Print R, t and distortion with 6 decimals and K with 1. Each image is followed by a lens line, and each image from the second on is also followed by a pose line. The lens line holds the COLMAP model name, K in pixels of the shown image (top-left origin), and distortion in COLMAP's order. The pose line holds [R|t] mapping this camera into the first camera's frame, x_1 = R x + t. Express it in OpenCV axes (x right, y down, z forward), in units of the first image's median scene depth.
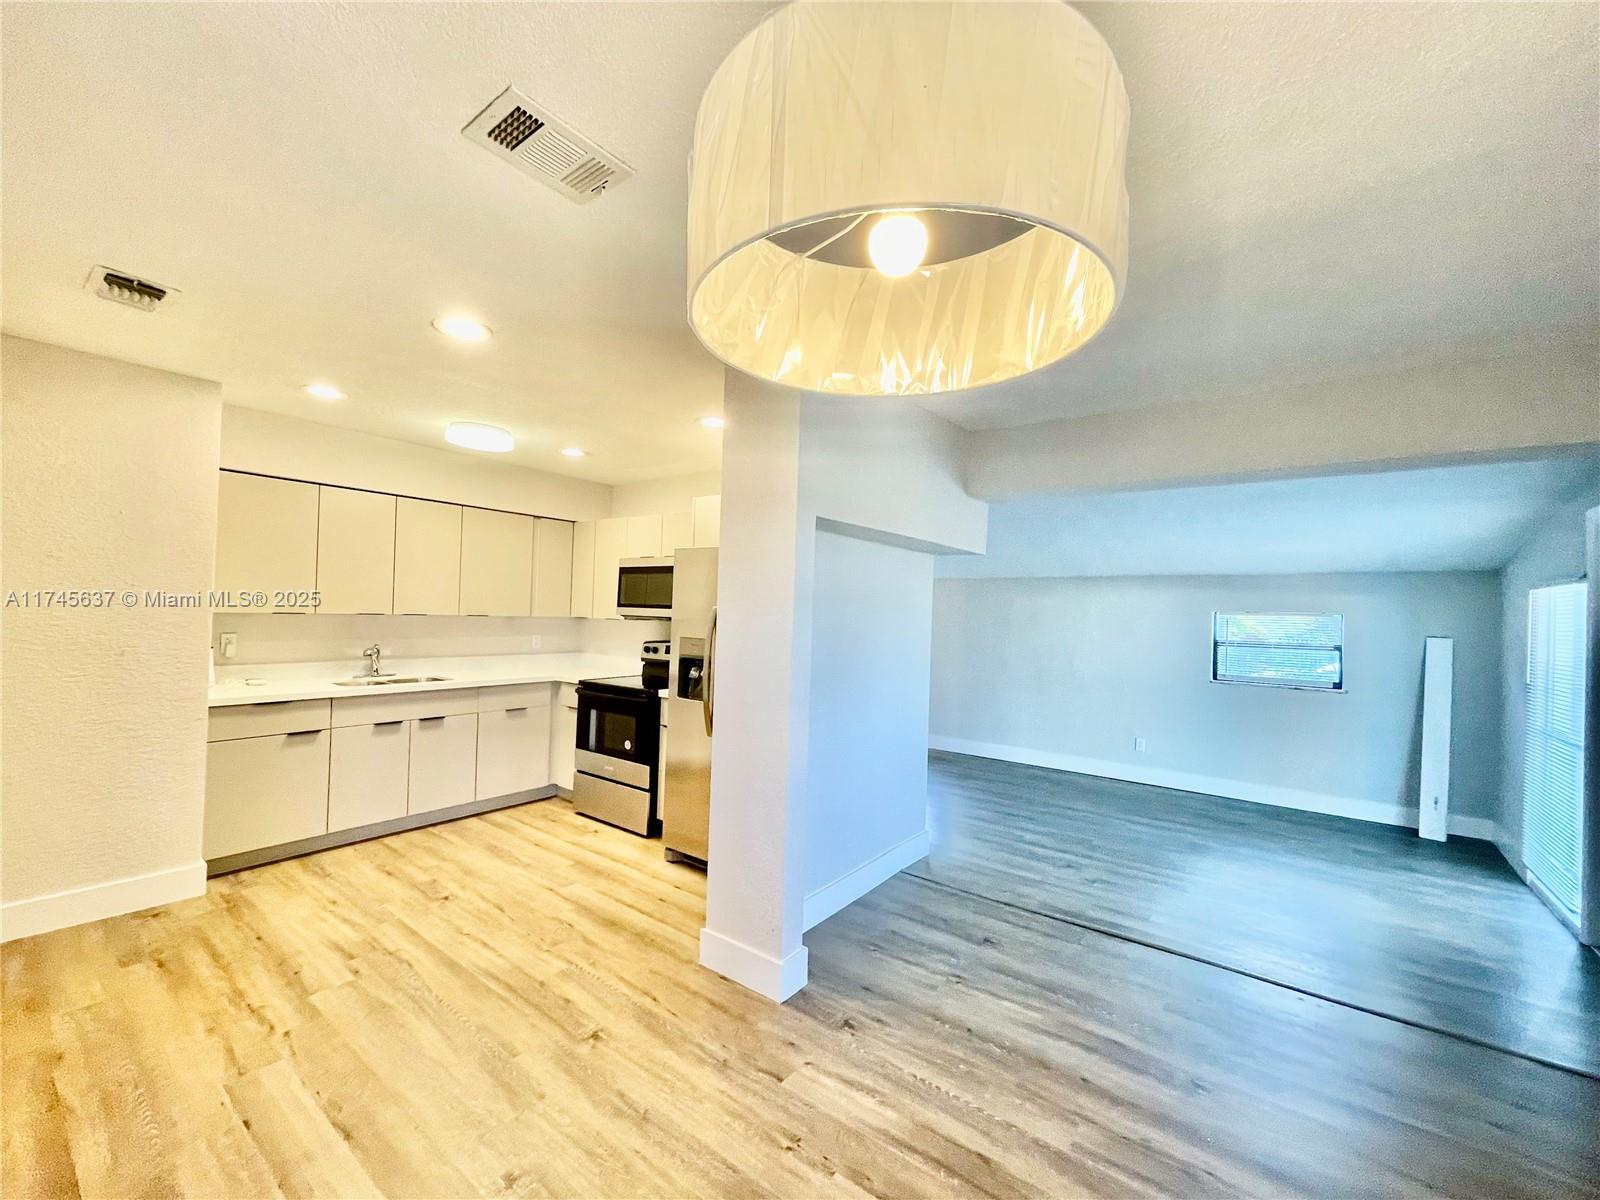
lens RADIAL K [[650.6, 0, 806.3], [0, 650.6, 608.7], [0, 0, 1]] dist [-0.001784, 0.000586]
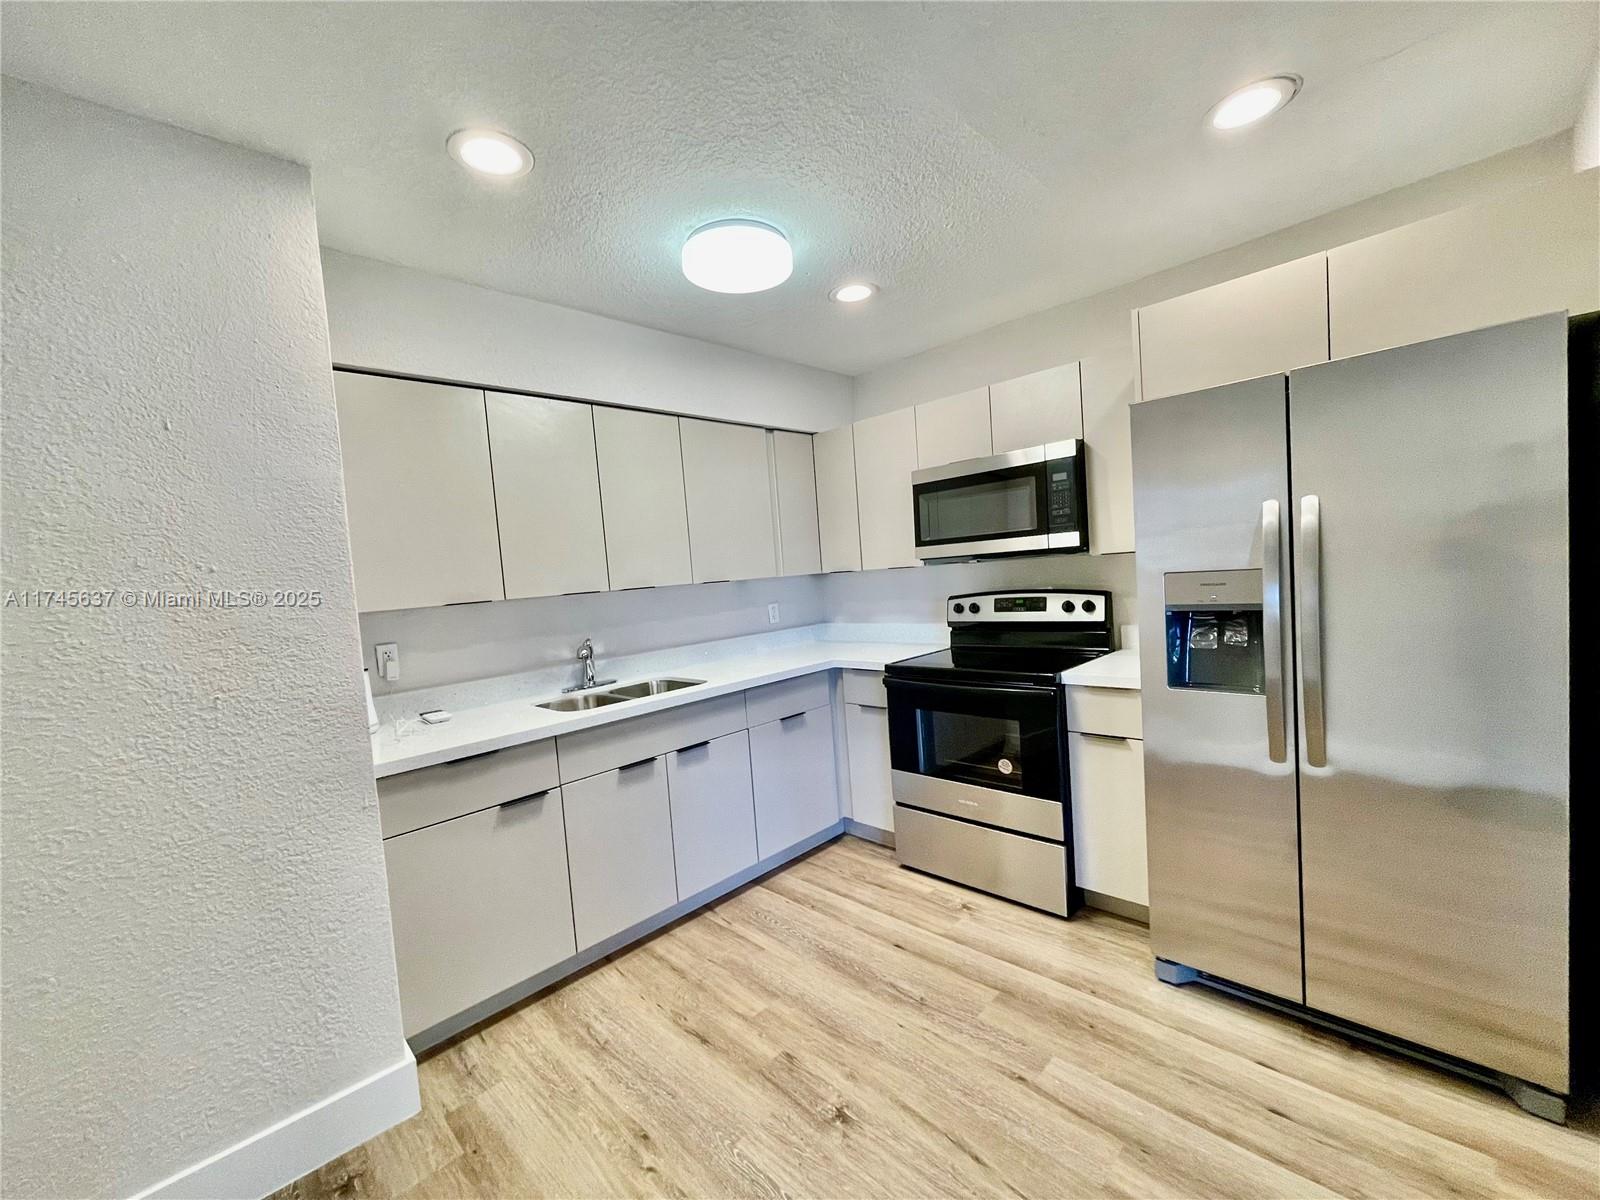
lens RADIAL K [[650.6, 0, 809.1], [0, 650.6, 599.2], [0, 0, 1]] dist [-0.001784, 0.000586]
pose [[0.986193, -0.100082, -0.131938, -0.361608], [0.107290, 0.993035, 0.048683, 0.006795], [0.126147, -0.062167, 0.990062, 0.391762]]
